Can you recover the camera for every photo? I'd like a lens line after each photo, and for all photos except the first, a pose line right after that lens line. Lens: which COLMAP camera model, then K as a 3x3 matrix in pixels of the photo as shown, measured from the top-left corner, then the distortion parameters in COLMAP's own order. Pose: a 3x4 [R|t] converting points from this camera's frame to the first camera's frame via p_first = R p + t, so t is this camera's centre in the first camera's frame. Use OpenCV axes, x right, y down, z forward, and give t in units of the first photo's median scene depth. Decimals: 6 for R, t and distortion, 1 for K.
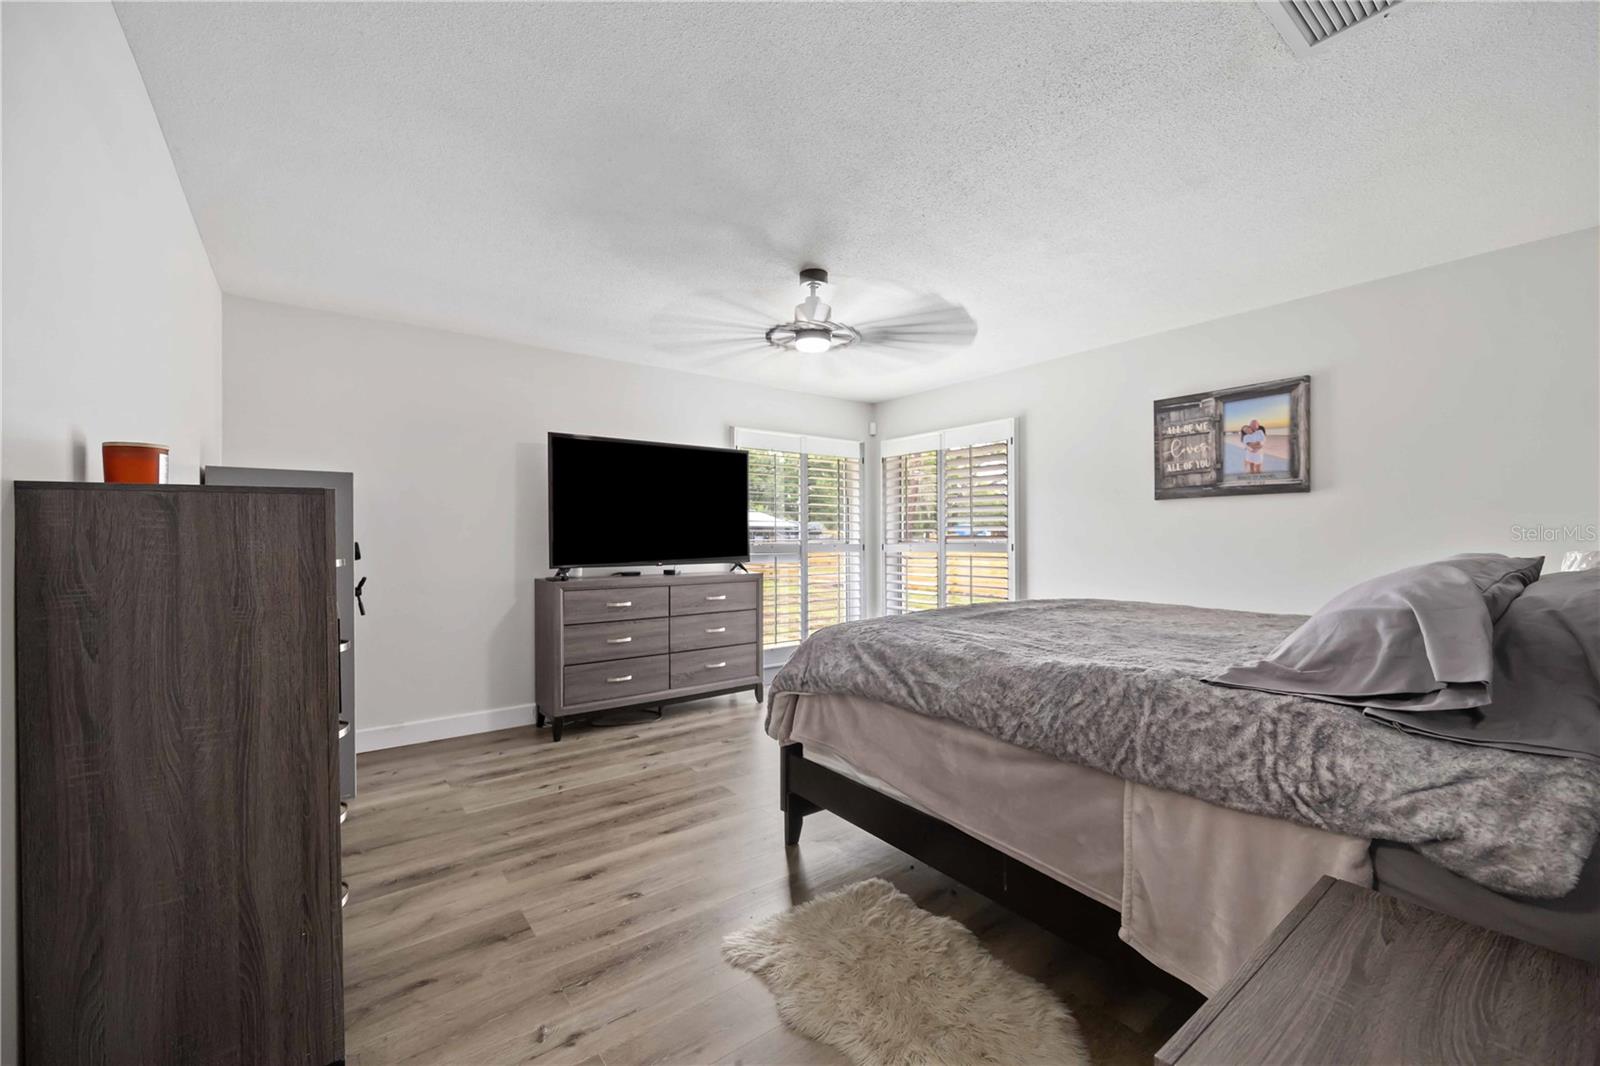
lens RADIAL K [[657.1, 0, 815.3], [0, 657.1, 538.4], [0, 0, 1]] dist [-0.000309, -0.000087]
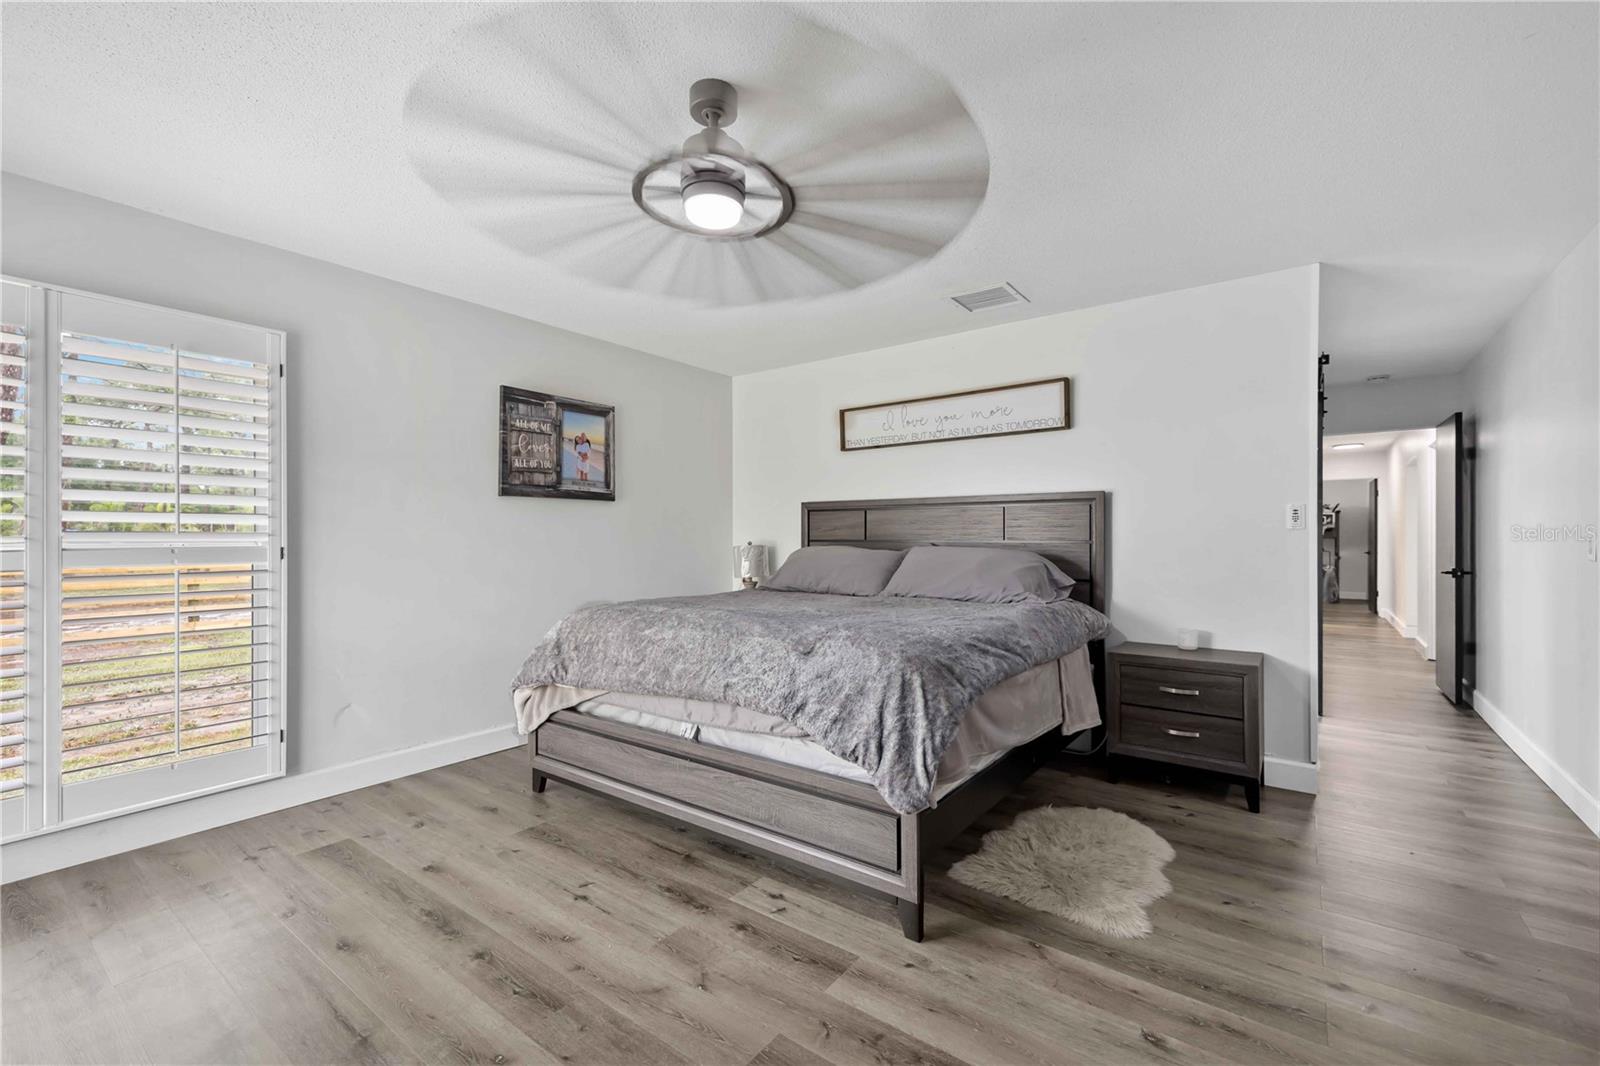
lens RADIAL K [[657.1, 0, 815.3], [0, 657.1, 538.4], [0, 0, 1]] dist [-0.000309, -0.000087]
pose [[-0.266216, 0.002933, 0.963909, -0.493145], [0.000986, 0.999996, -0.002771, 0.002881], [-0.963913, 0.000213, -0.266218, 0.879579]]
